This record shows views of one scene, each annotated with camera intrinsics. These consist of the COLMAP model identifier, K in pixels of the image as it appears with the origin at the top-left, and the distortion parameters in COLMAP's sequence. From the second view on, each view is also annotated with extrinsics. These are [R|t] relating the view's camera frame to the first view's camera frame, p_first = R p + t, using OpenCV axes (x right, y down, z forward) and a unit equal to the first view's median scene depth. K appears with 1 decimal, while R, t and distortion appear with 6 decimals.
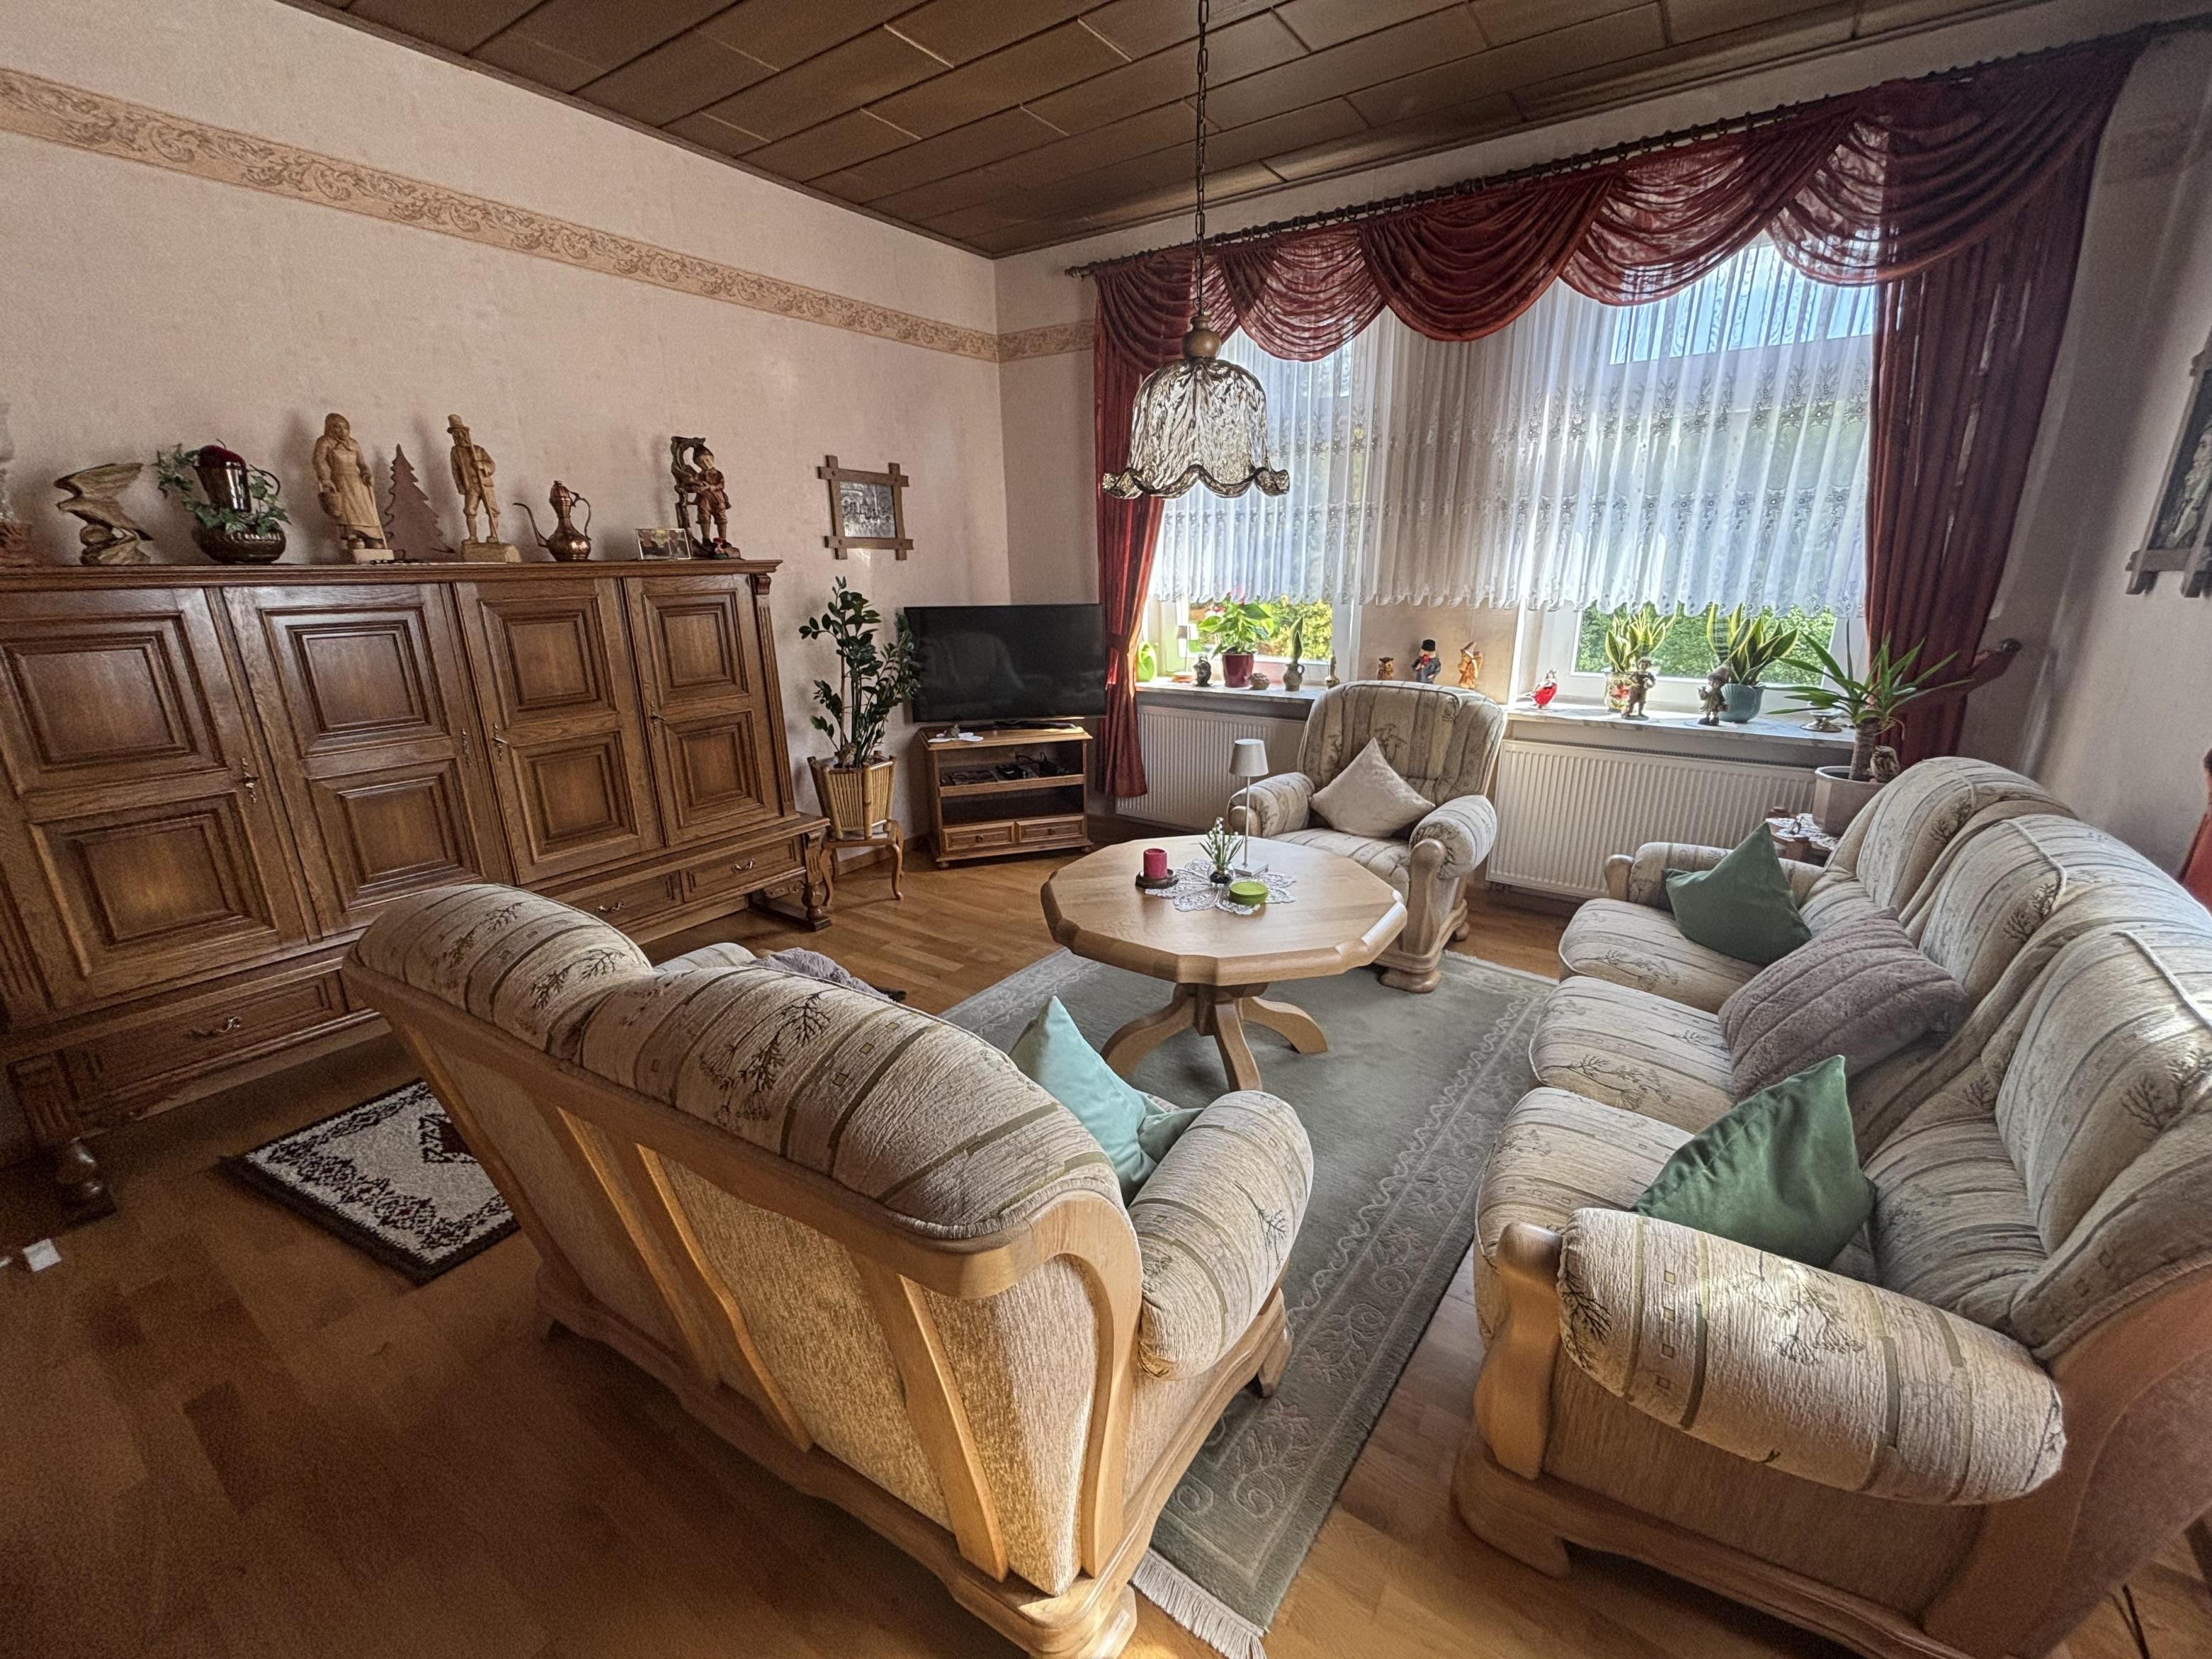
lens RADIAL K [[896.7, 0, 1115.3], [0, 896.7, 833.4], [0, 0, 1]] dist [0.019398, -0.001209]
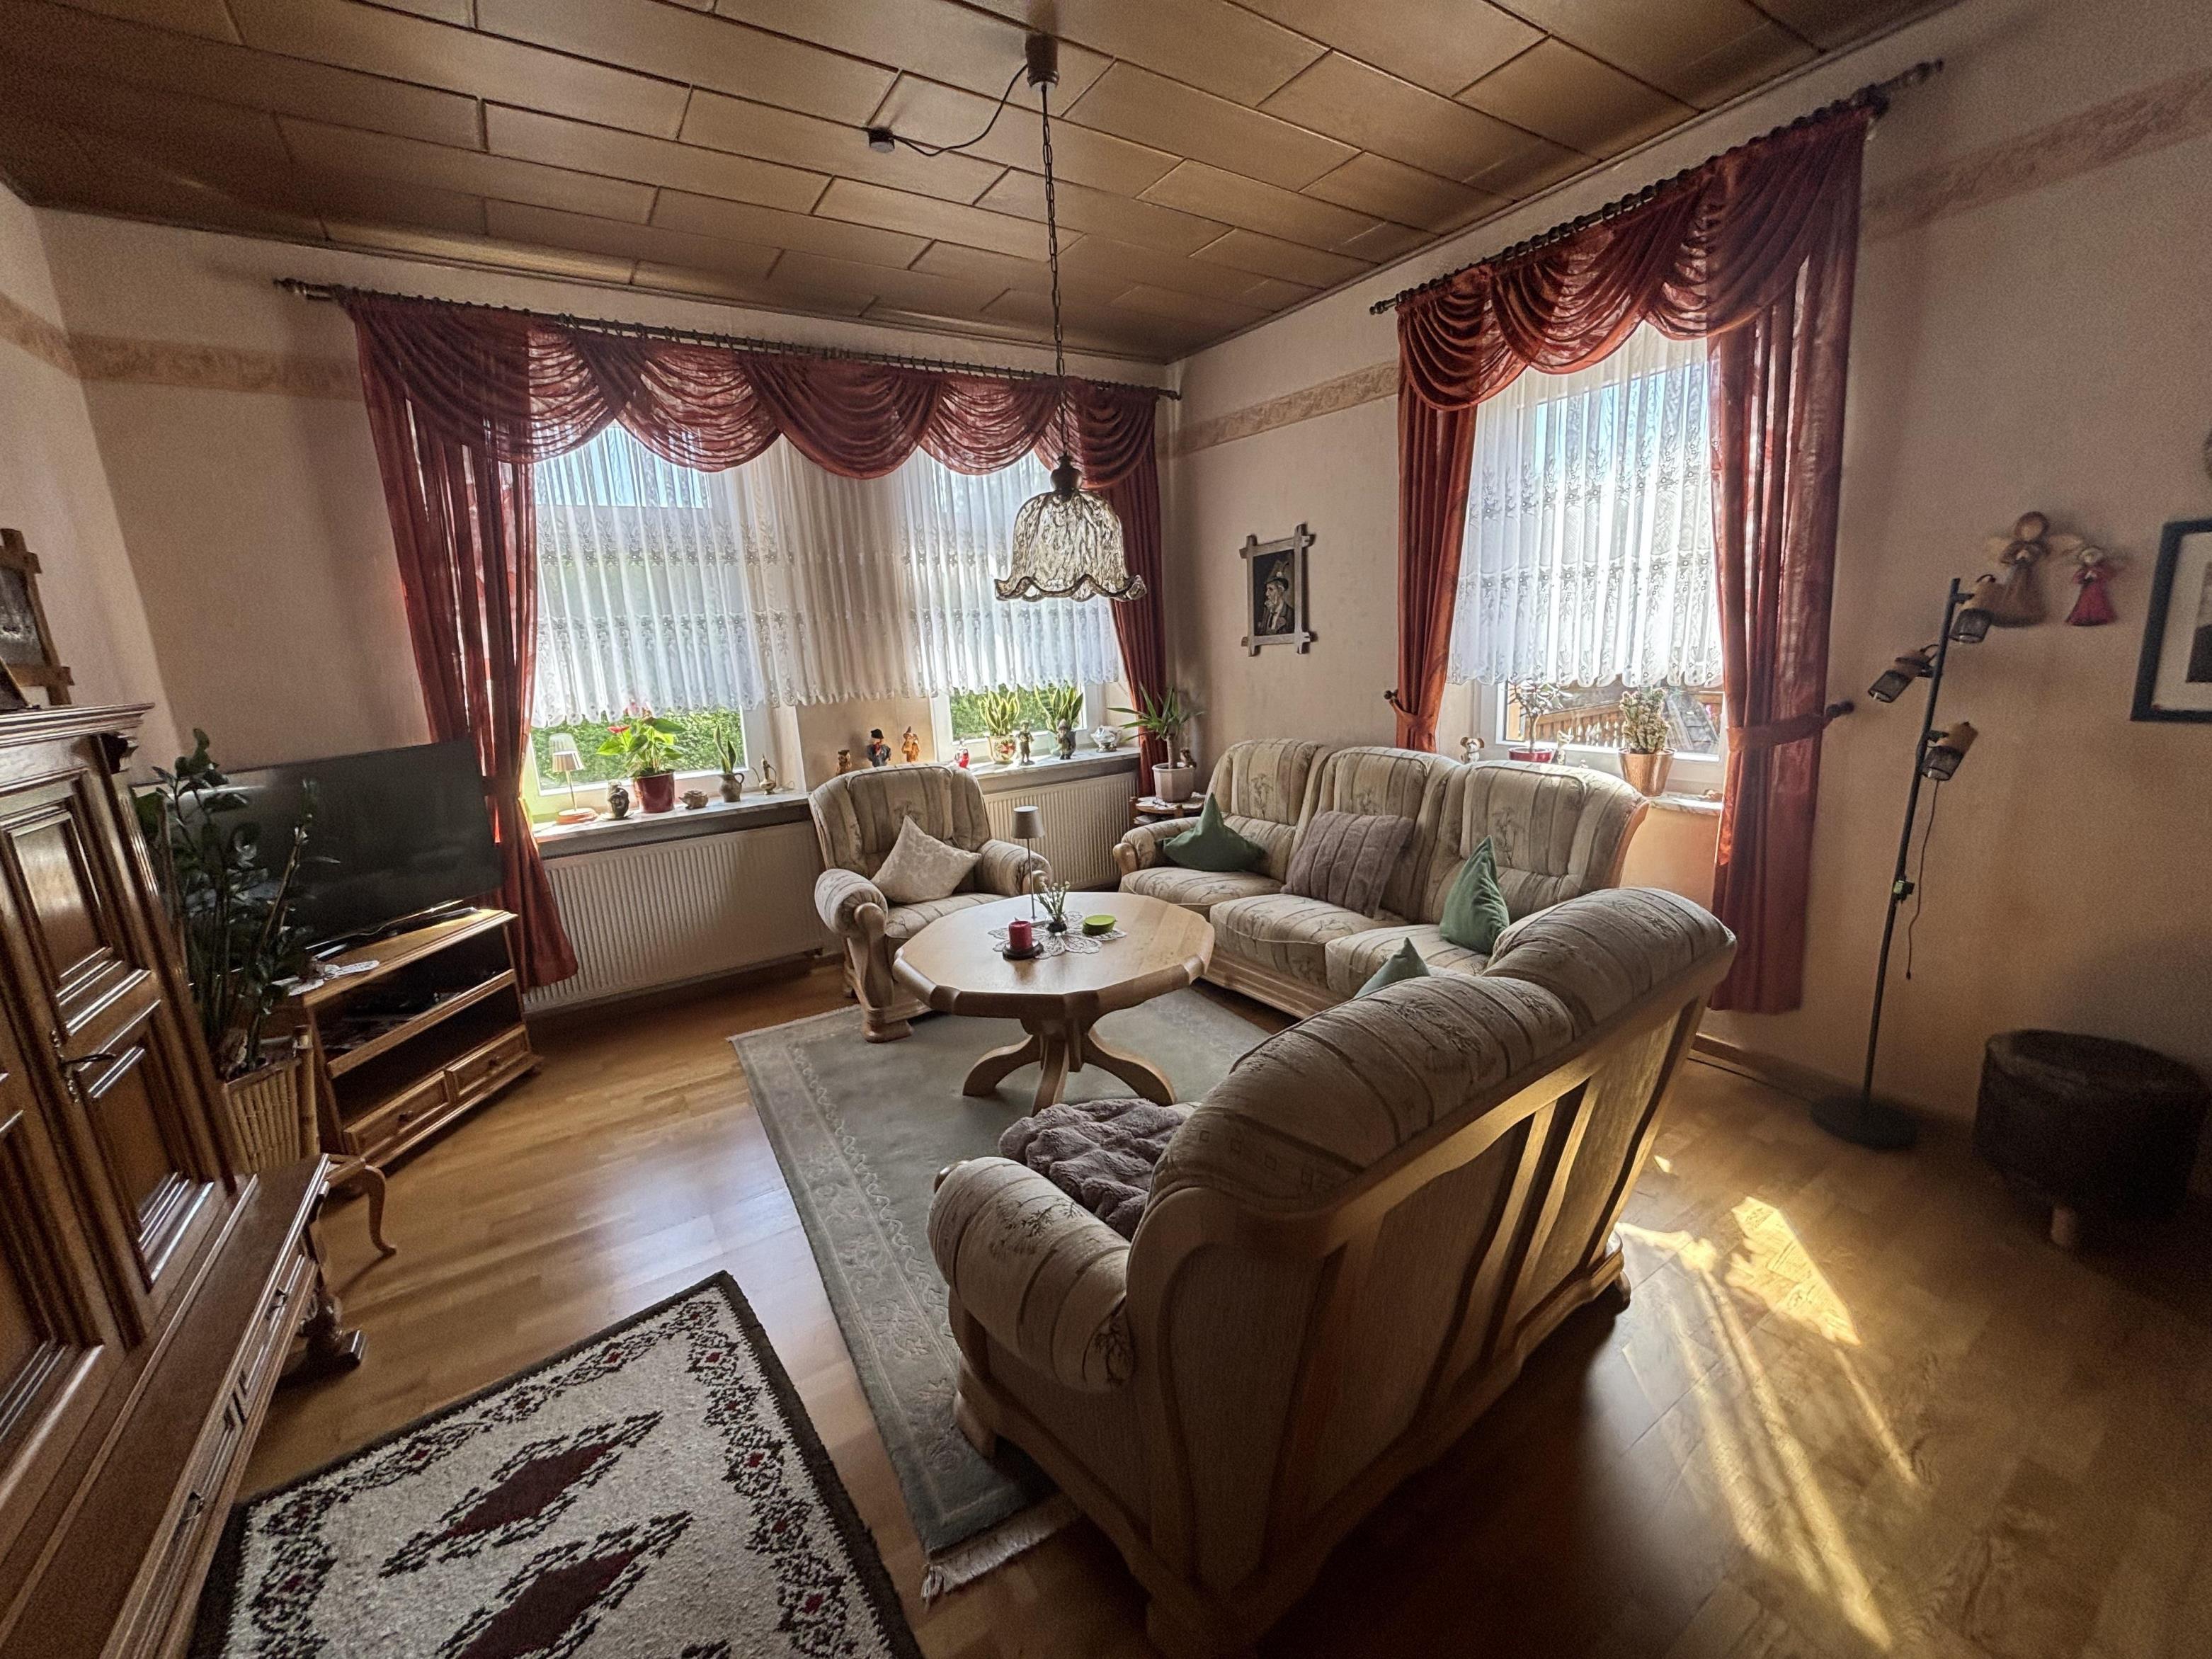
lens RADIAL K [[896.8, 0, 1118.5], [0, 896.8, 830.2], [0, 0, 1]] dist [0.019398, -0.001209]
pose [[0.390215, -0.213465, 0.895636, -0.507438], [0.314762, 0.945072, 0.088111, -0.087643], [-0.865250, 0.247530, 0.435973, 0.246422]]
